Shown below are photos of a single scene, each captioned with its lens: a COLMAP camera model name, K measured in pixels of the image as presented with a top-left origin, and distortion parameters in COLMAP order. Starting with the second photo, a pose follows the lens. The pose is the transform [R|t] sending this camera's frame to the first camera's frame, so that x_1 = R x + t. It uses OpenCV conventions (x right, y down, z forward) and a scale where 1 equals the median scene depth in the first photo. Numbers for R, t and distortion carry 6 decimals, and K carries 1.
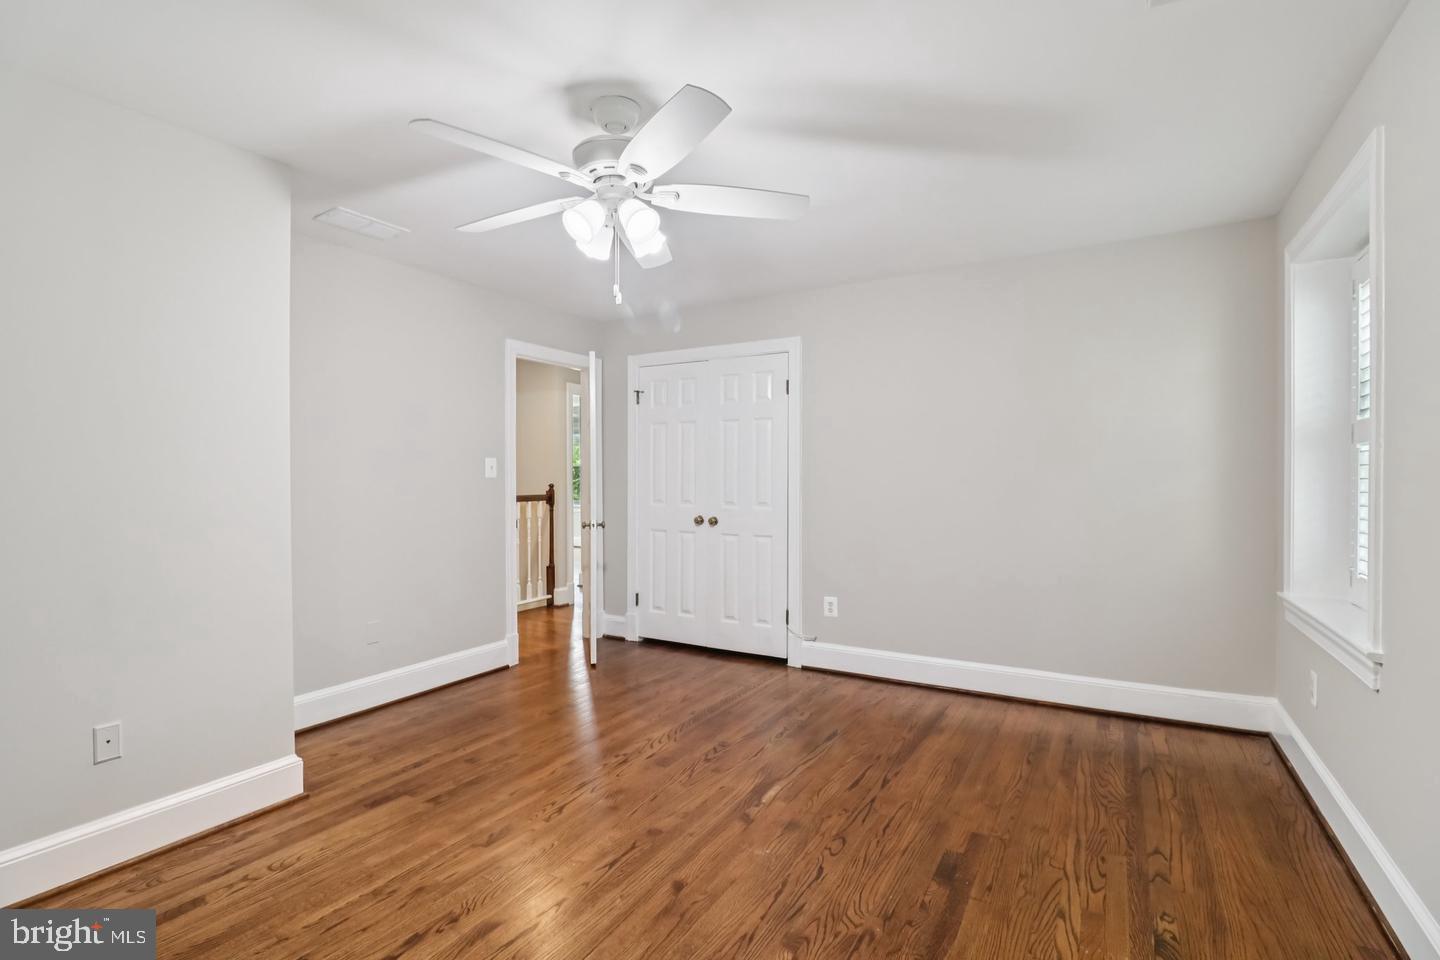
lens RADIAL K [[678.3, 0, 715.6], [0, 678.3, 472.5], [0, 0, 1]] dist [-0.000354, -0.000264]
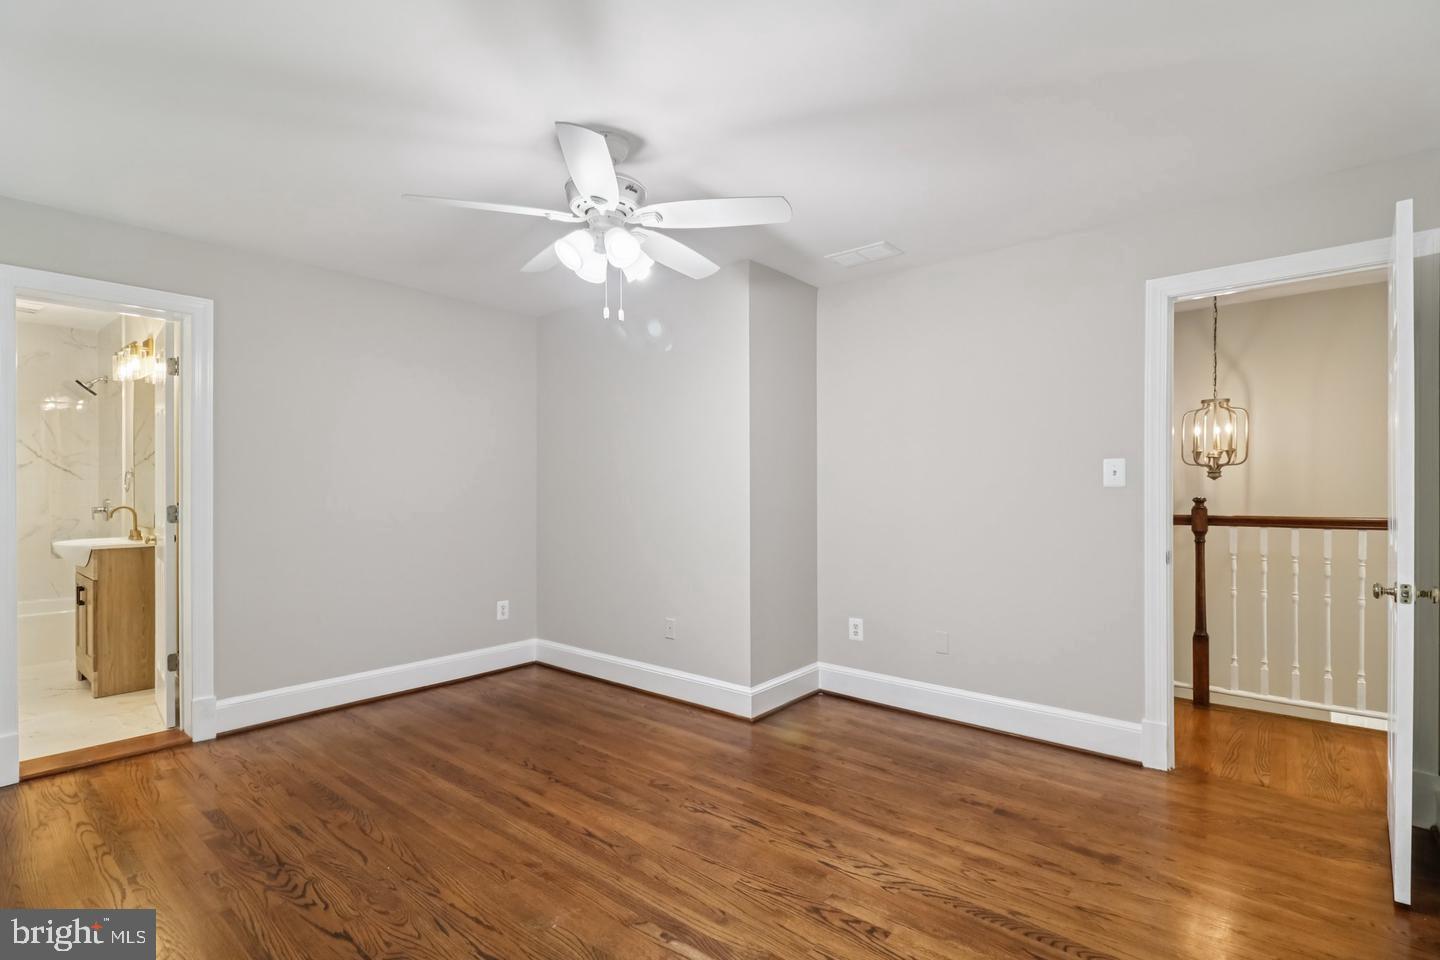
lens RADIAL K [[697.4, 0, 692.2], [0, 697.4, 491.5], [0, 0, 1]] dist [-0.002225, -0.000526]
pose [[-0.183200, 0.007582, -0.983047, 0.667578], [-0.001983, 0.999965, 0.008082, 0.010997], [0.983074, 0.003430, -0.183178, 0.995781]]
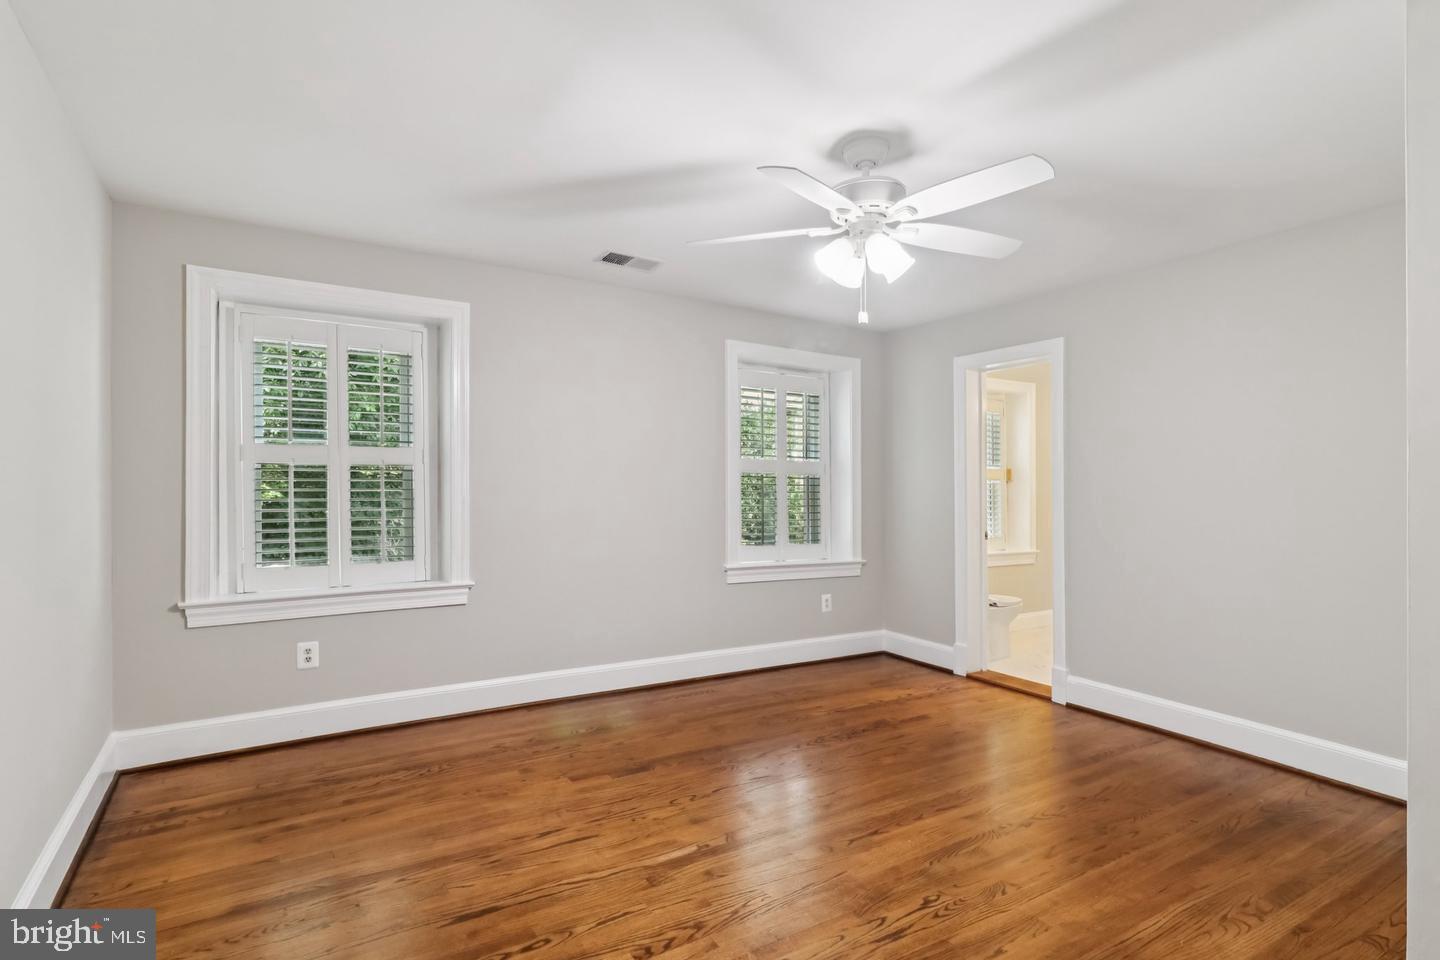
lens RADIAL K [[704.3, 0, 717.6], [0, 704.3, 439.4], [0, 0, 1]] dist [0.032949, 0.000450]
pose [[-0.887868, 0.021400, 0.459601, -0.348137], [-0.012527, 0.997423, -0.070643, 0.009515], [-0.459928, -0.068479, -0.885312, 1.611137]]
